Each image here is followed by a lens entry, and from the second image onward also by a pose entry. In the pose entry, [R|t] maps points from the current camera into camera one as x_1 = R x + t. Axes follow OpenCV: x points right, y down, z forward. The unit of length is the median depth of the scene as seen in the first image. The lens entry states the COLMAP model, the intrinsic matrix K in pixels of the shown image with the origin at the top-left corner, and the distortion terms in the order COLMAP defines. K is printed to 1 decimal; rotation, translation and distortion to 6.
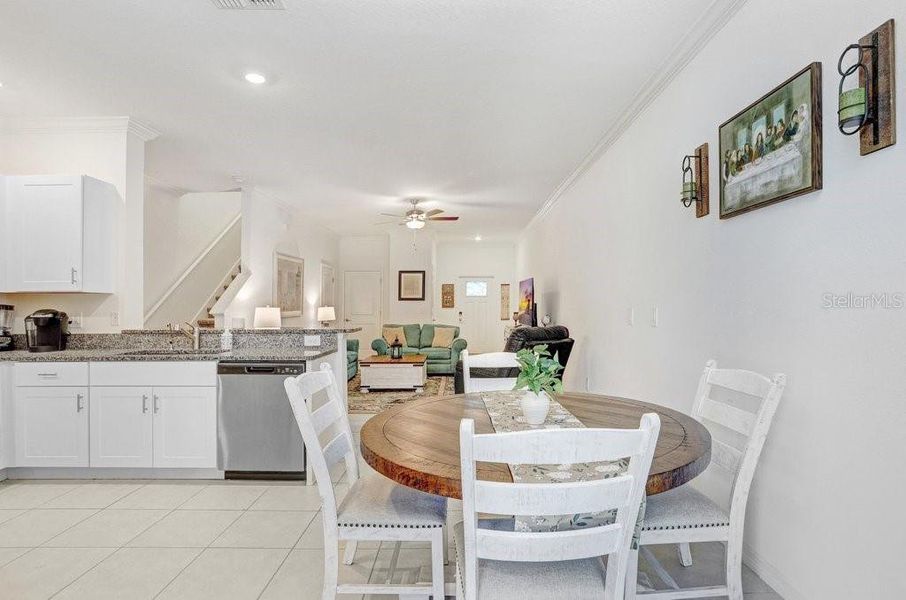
lens RADIAL K [[509.7, 0, 483.3], [0, 509.7, 289.8], [0, 0, 1]] dist [-0.062563, 0.032634]
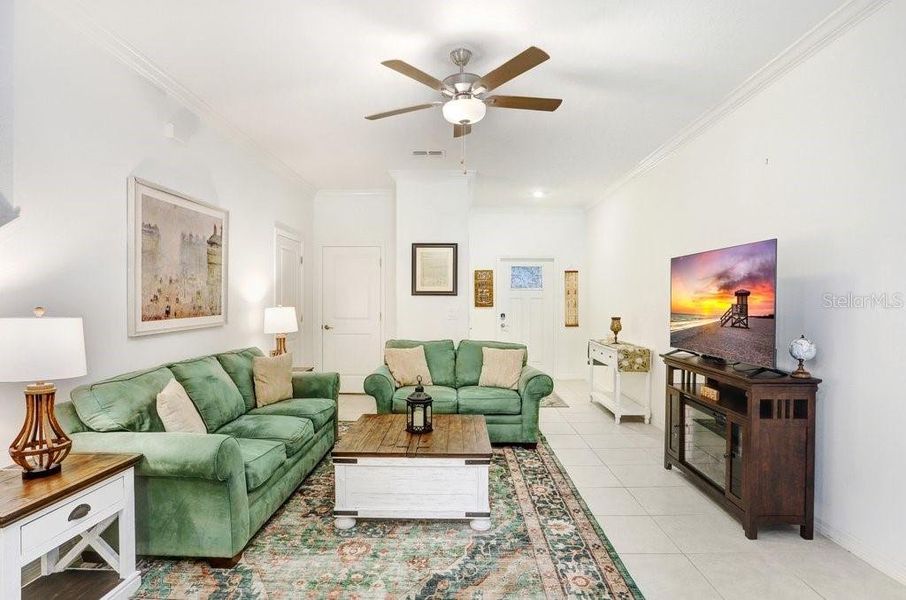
lens RADIAL K [[509.7, 0, 455.3], [0, 509.7, 295.1], [0, 0, 1]] dist [-0.062563, 0.032634]
pose [[0.998688, 0.005119, -0.050957, -0.115432], [-0.004037, 0.999765, 0.021305, 0.010469], [0.051055, -0.021072, 0.998474, 0.560007]]
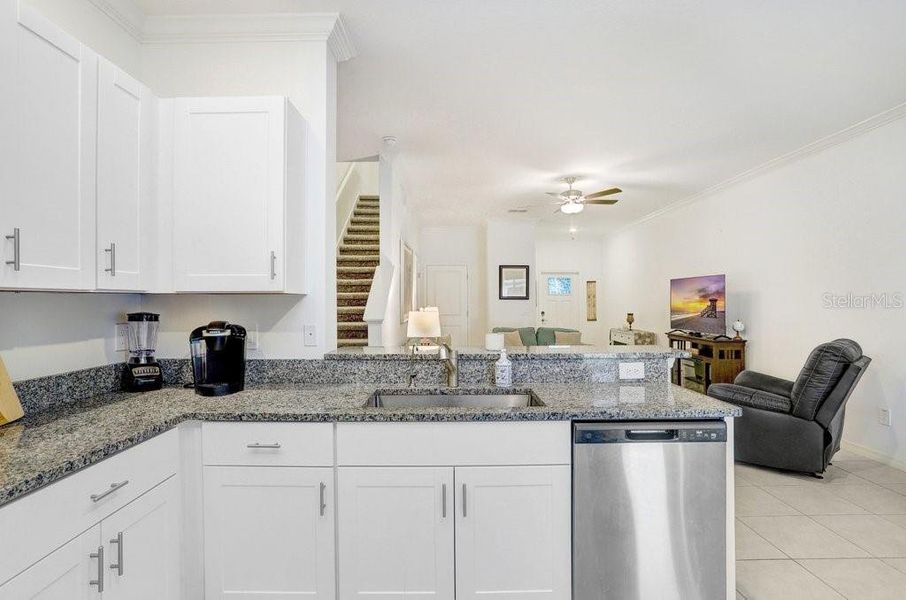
lens RADIAL K [[484.7, 0, 460.5], [0, 484.7, 298.1], [0, 0, 1]] dist [-0.060517, 0.000021]
pose [[0.999973, 0.005143, -0.005315, -0.298002], [-0.005009, 0.999677, 0.024927, -0.002406], [0.005441, -0.024900, 0.999675, 0.216606]]
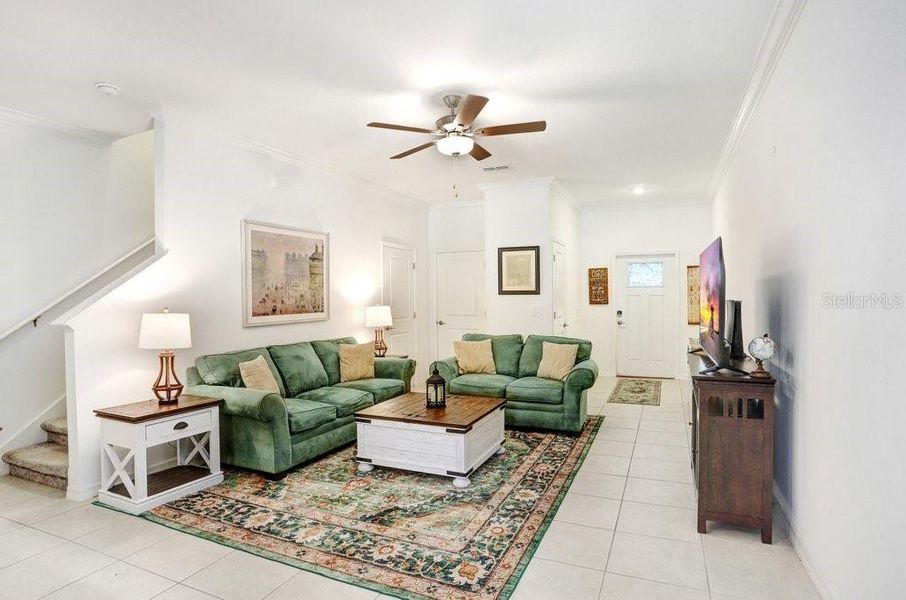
lens RADIAL K [[509.7, 0, 433.8], [0, 509.7, 294.9], [0, 0, 1]] dist [-0.062563, 0.032634]
pose [[0.888580, -0.006969, -0.458669, 0.068490], [0.019705, 0.999542, 0.022987, 0.006315], [0.458299, -0.029464, 0.888310, 0.516628]]
